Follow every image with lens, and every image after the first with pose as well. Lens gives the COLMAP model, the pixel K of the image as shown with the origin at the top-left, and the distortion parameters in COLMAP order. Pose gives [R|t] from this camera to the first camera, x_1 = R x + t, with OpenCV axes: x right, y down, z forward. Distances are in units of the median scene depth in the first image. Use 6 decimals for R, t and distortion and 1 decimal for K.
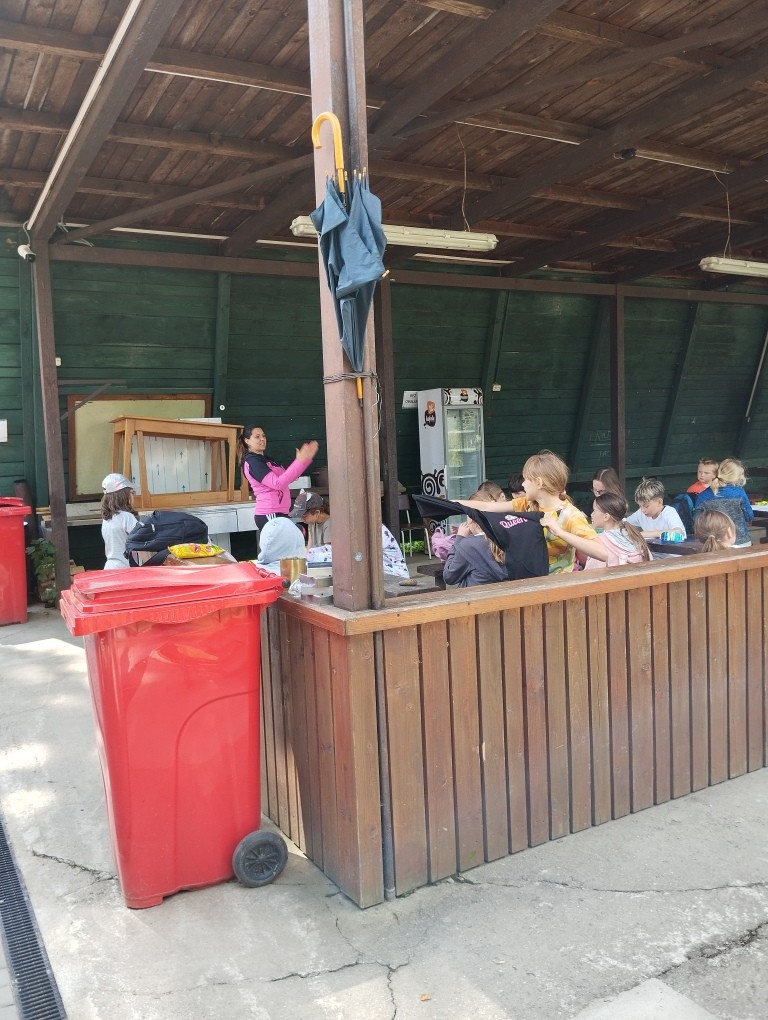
lens RADIAL K [[851.4, 0, 384.0], [0, 851.4, 510.0], [0, 0, 1]] dist [0.072385, -0.185073]
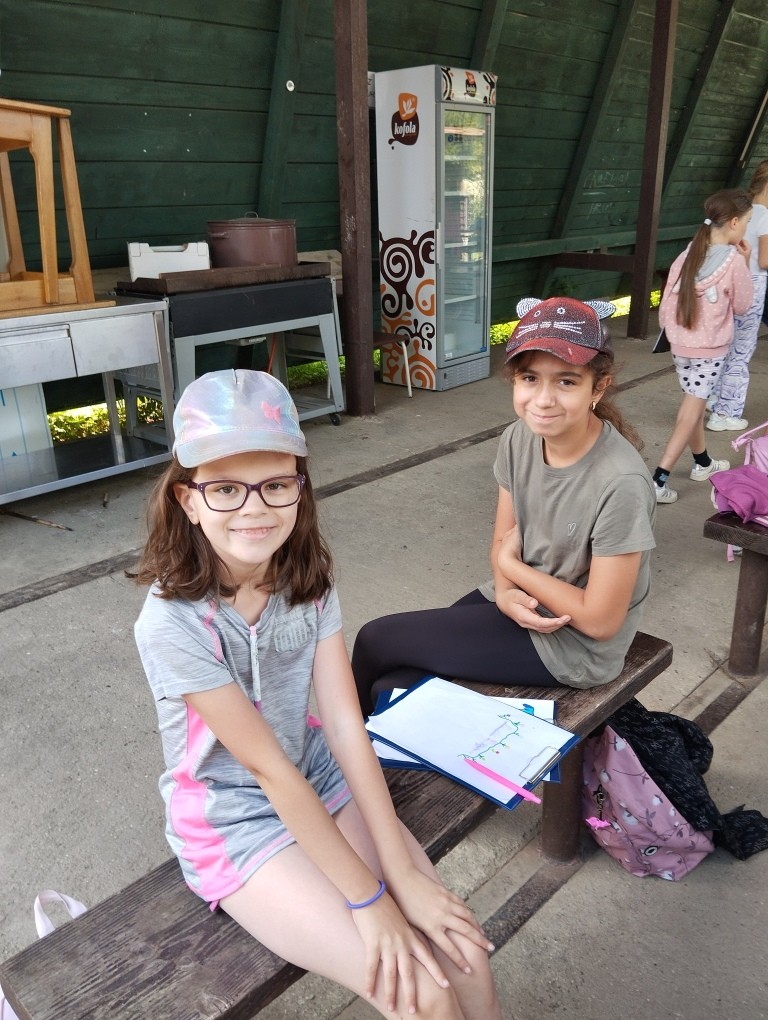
lens RADIAL K [[851.4, 0, 384.0], [0, 851.4, 510.0], [0, 0, 1]] dist [0.072385, -0.185073]
pose [[0.958035, -0.075662, 0.276484, -0.123672], [-0.001199, 0.963470, 0.267813, -0.021836], [-0.286647, -0.256906, 0.922948, 0.452230]]
